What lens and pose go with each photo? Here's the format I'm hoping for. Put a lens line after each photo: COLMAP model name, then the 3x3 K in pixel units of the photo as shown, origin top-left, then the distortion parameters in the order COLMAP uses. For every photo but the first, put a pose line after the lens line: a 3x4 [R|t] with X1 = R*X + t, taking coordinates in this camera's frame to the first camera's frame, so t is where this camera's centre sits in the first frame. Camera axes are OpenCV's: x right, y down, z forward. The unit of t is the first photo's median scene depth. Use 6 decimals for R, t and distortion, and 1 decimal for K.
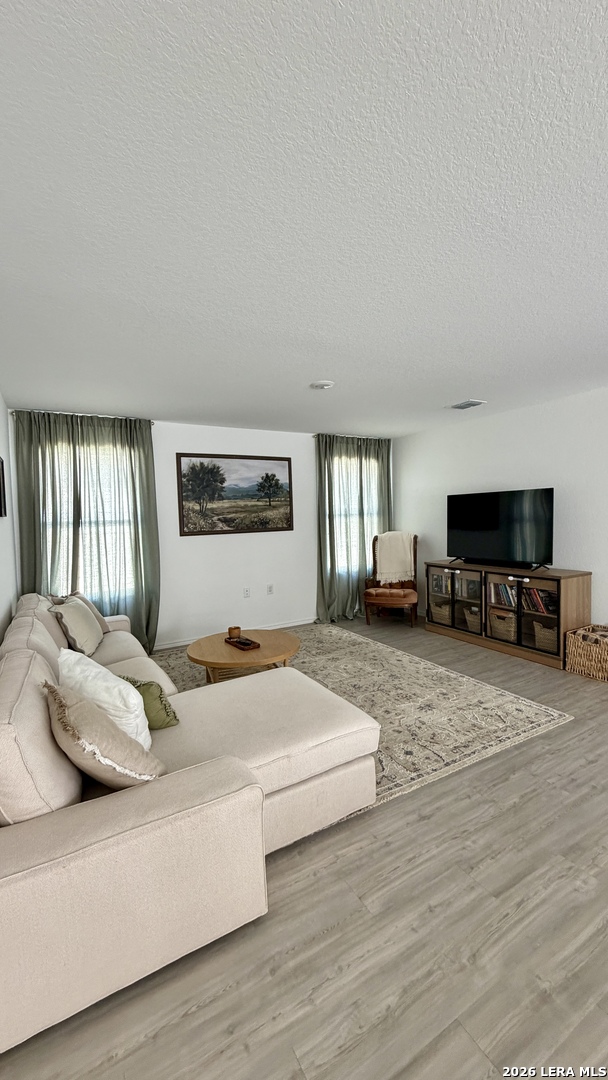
lens RADIAL K [[423.9, 0, 307.7], [0, 423.9, 535.5], [0, 0, 1]] dist [-0.000169, -0.000039]
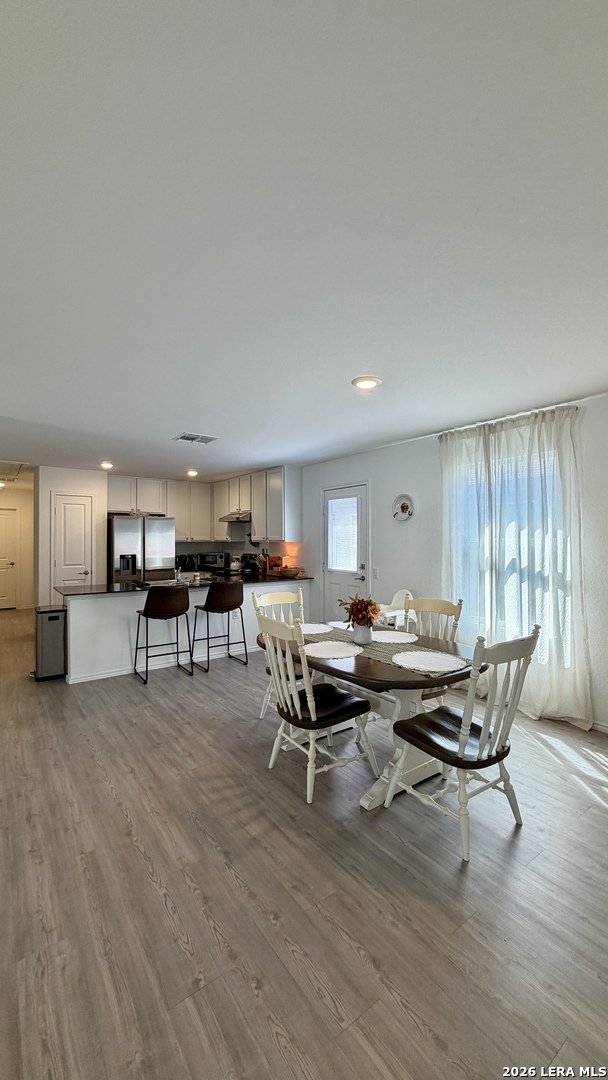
lens RADIAL K [[423.9, 0, 305.0], [0, 423.9, 539.0], [0, 0, 1]] dist [-0.000169, -0.000039]
pose [[-0.116074, 0.028397, 0.992835, -0.395320], [0.030413, 0.999224, -0.025024, -0.049396], [-0.992775, 0.027290, -0.116848, 0.627810]]
